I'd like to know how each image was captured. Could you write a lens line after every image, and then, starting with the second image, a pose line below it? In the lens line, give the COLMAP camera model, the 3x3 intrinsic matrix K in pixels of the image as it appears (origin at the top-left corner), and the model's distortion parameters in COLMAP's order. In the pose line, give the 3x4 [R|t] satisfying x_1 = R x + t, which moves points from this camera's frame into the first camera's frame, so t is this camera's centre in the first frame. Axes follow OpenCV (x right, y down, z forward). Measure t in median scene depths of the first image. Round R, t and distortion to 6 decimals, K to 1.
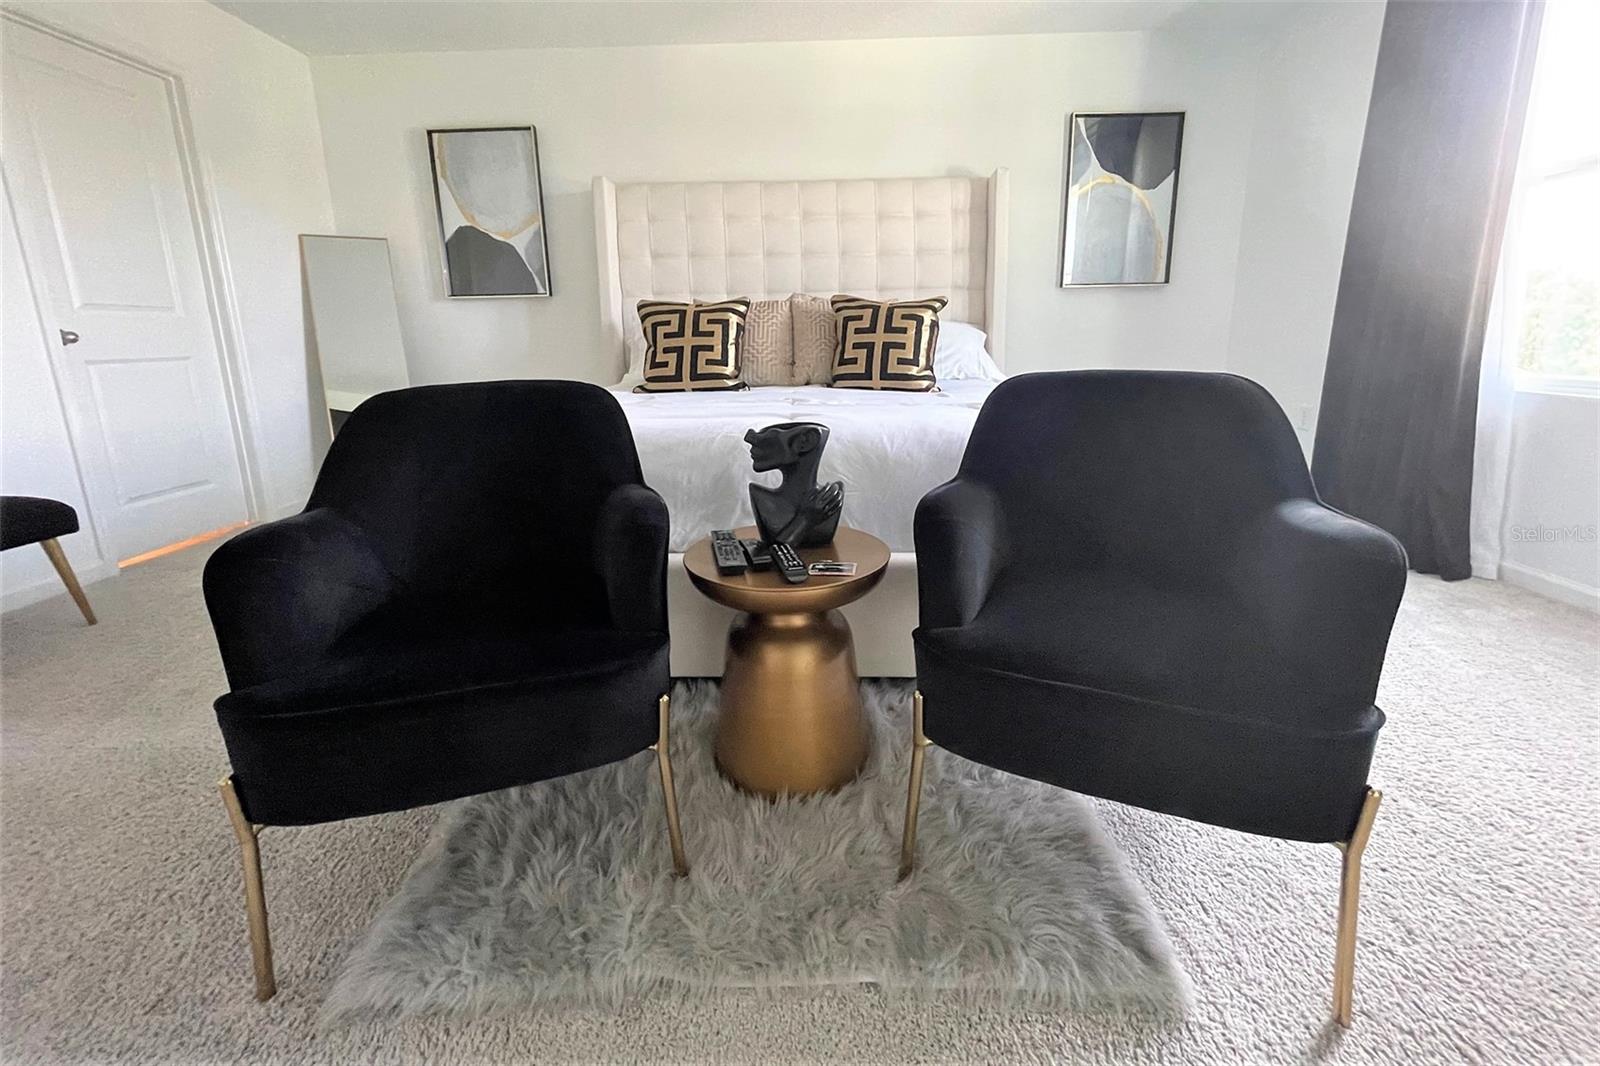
lens RADIAL K [[649.5, 0, 792.1], [0, 649.5, 456.2], [0, 0, 1]] dist [0.000950, 0.000040]
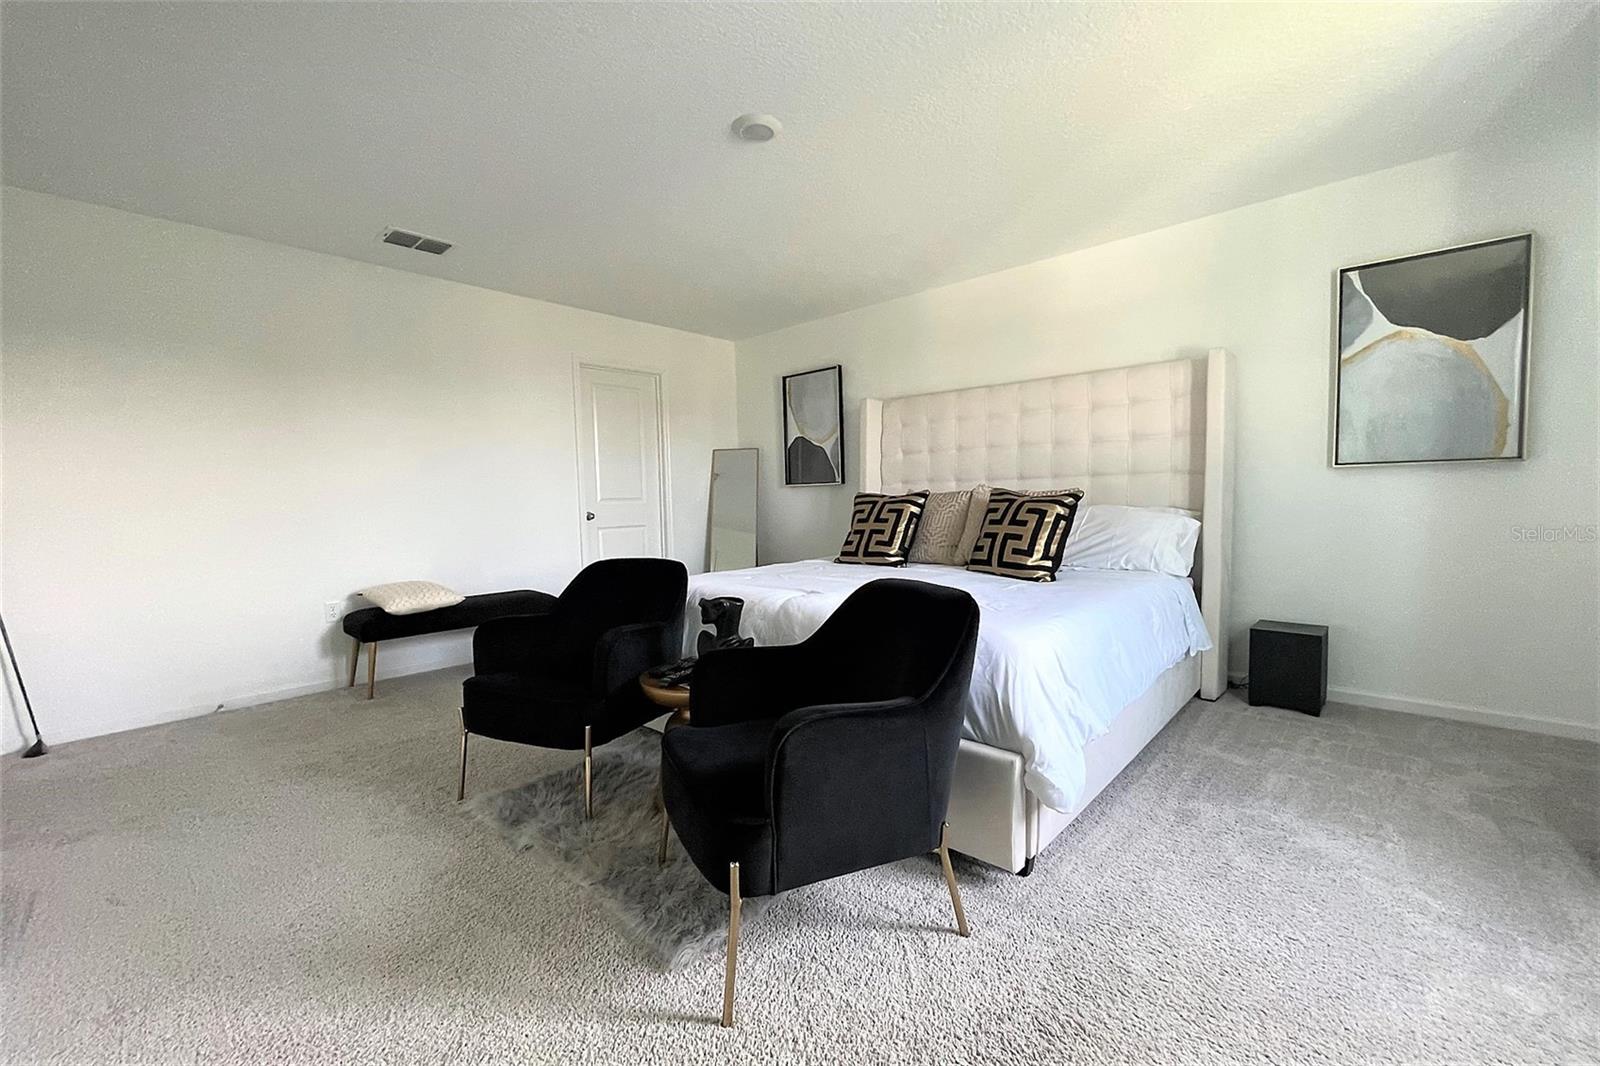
lens RADIAL K [[634.7, 0, 800.0], [0, 634.7, 533.0], [0, 0, 1]] dist [0.000261, 0.000109]
pose [[0.756202, 0.040180, -0.653103, 0.504898], [-0.113059, 0.991124, -0.069931, -0.051726], [0.644497, 0.126722, 0.754033, -0.041864]]
